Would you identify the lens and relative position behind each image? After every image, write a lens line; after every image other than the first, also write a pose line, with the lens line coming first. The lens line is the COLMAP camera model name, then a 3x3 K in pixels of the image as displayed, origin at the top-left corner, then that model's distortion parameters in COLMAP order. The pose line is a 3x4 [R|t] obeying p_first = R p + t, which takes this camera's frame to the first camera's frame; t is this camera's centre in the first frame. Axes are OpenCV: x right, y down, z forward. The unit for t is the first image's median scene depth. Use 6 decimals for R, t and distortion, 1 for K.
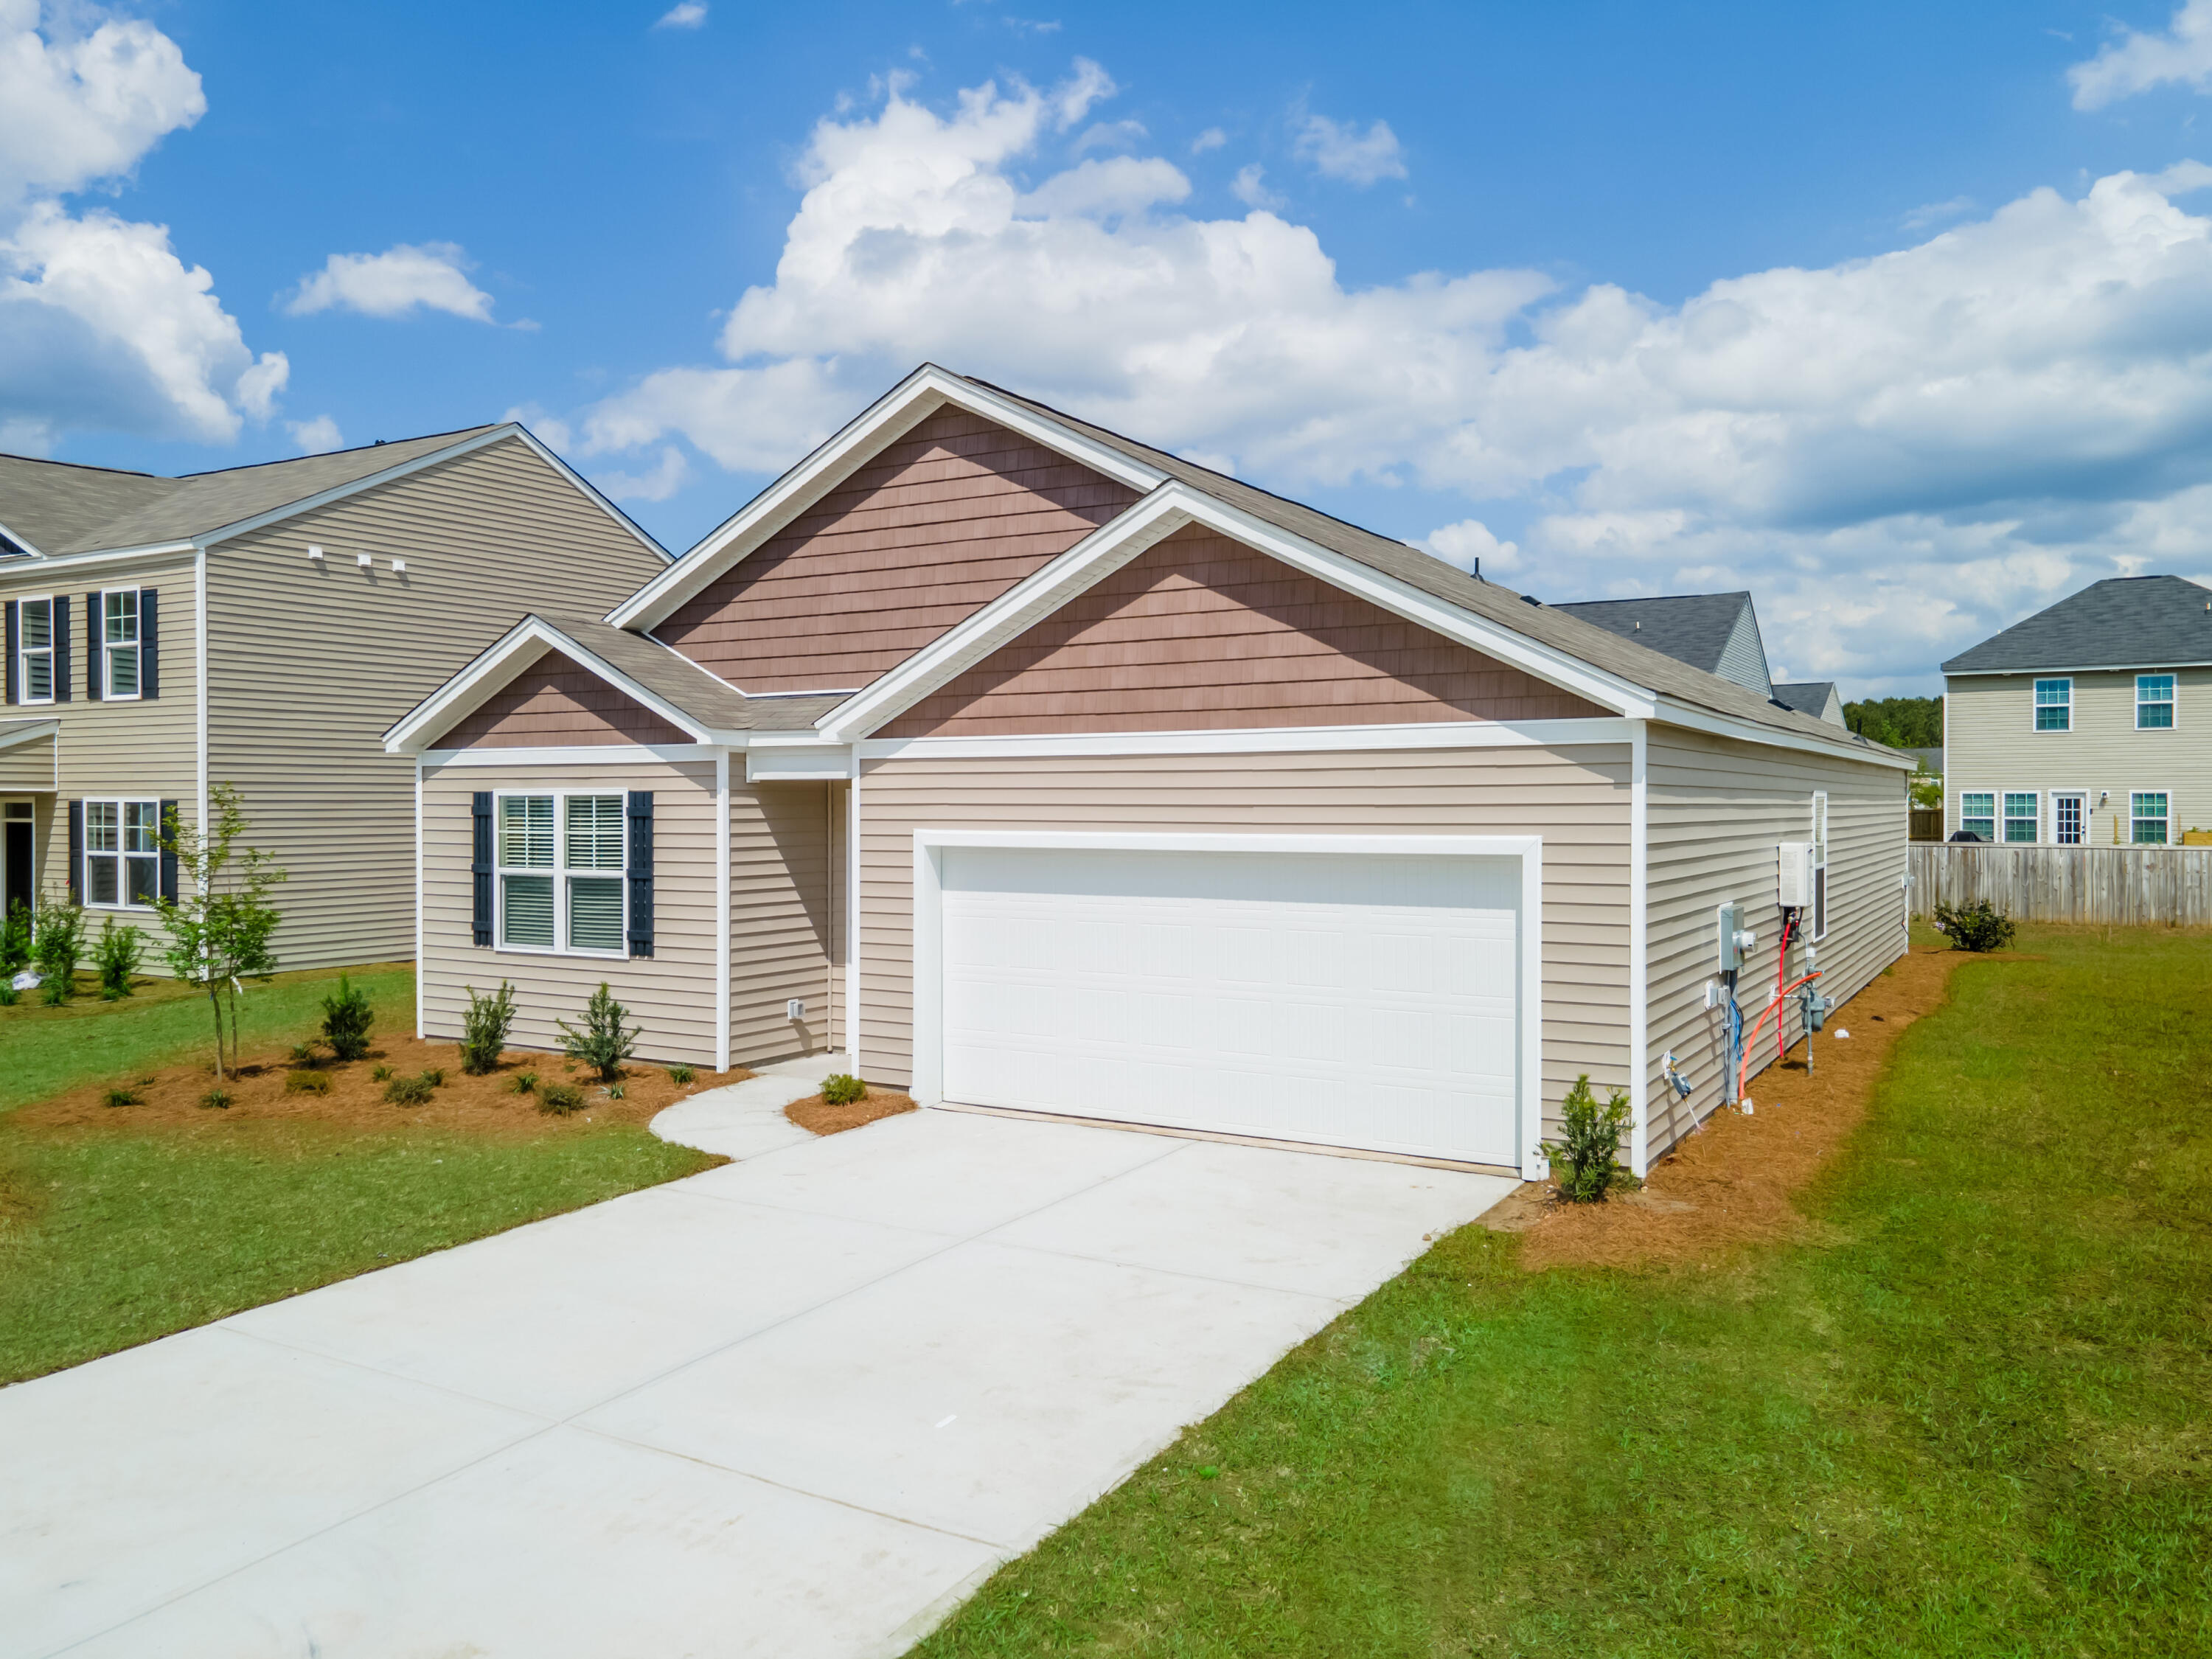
lens RADIAL K [[1681.4, 0, 1106.0], [0, 1681.4, 829.5], [0, 0, 1]] dist [-0.005941, -0.002691]
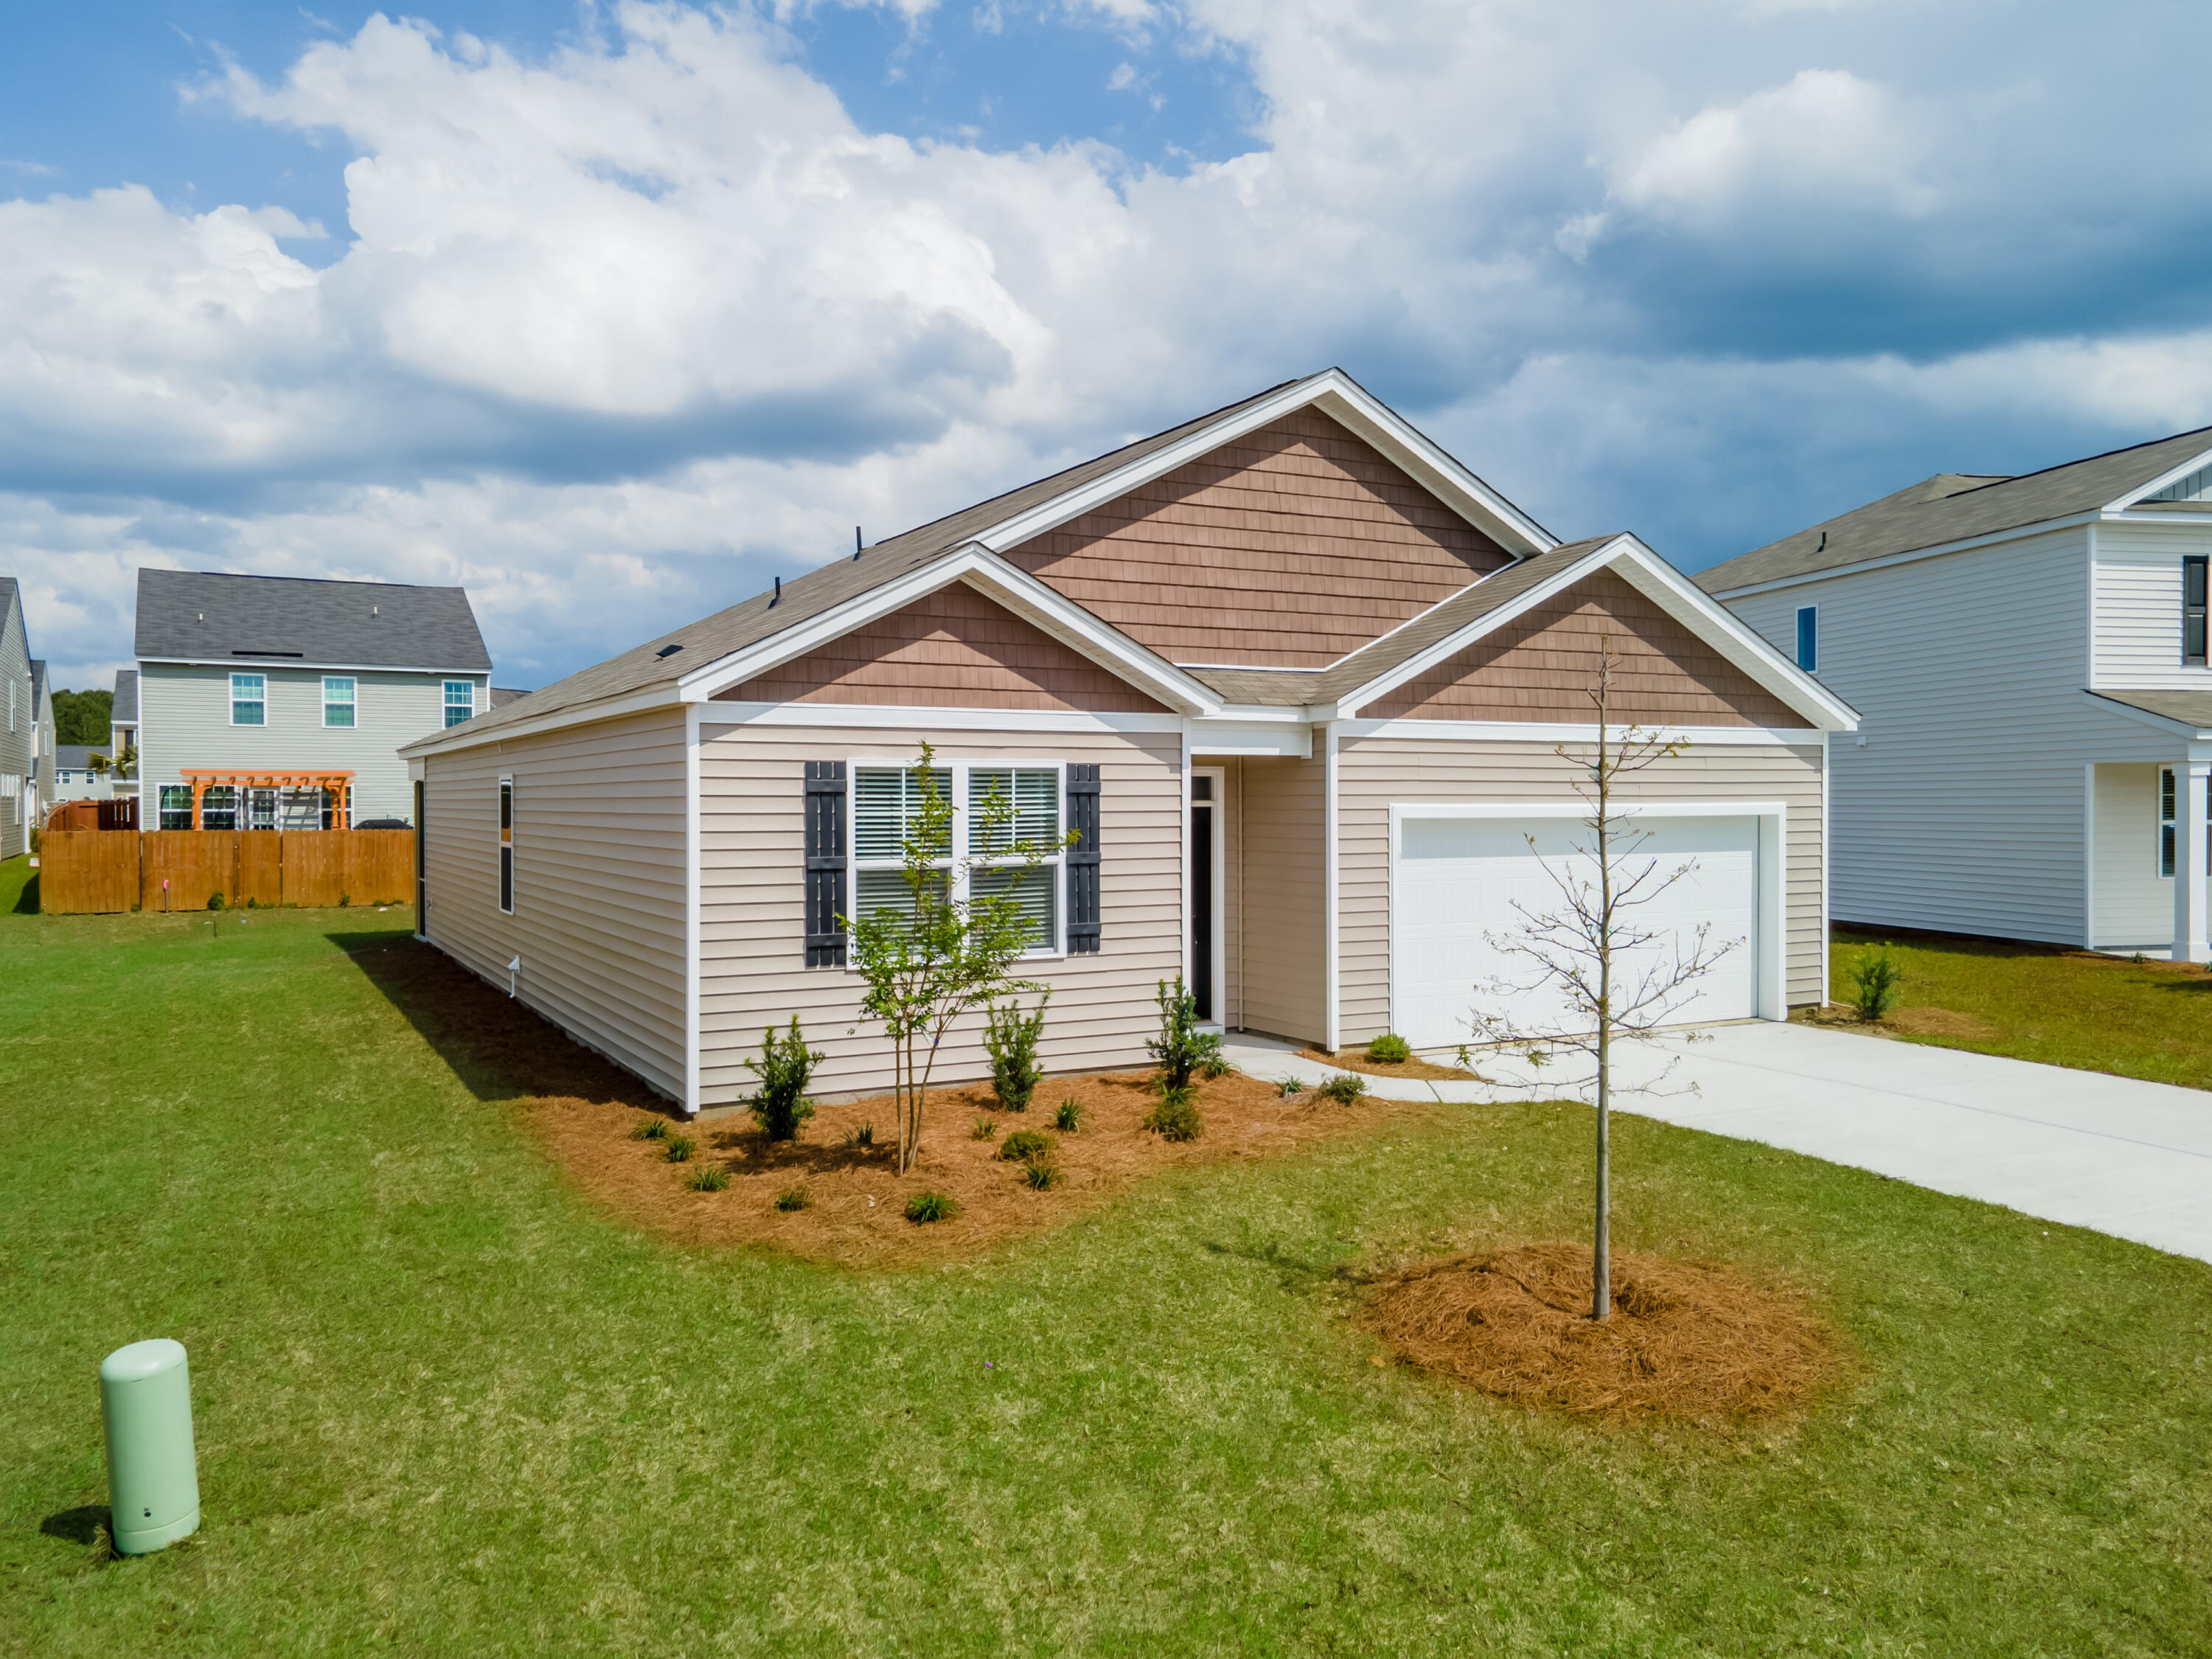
lens RADIAL K [[1620.0, 0, 1106.0], [0, 1620.0, 829.5], [0, 0, 1]] dist [0.003620, -0.000045]
pose [[0.515053, -0.018717, 0.856954, -0.992247], [0.013413, 0.999815, 0.013776, -0.000190], [-0.857053, 0.004399, 0.515209, 0.553810]]
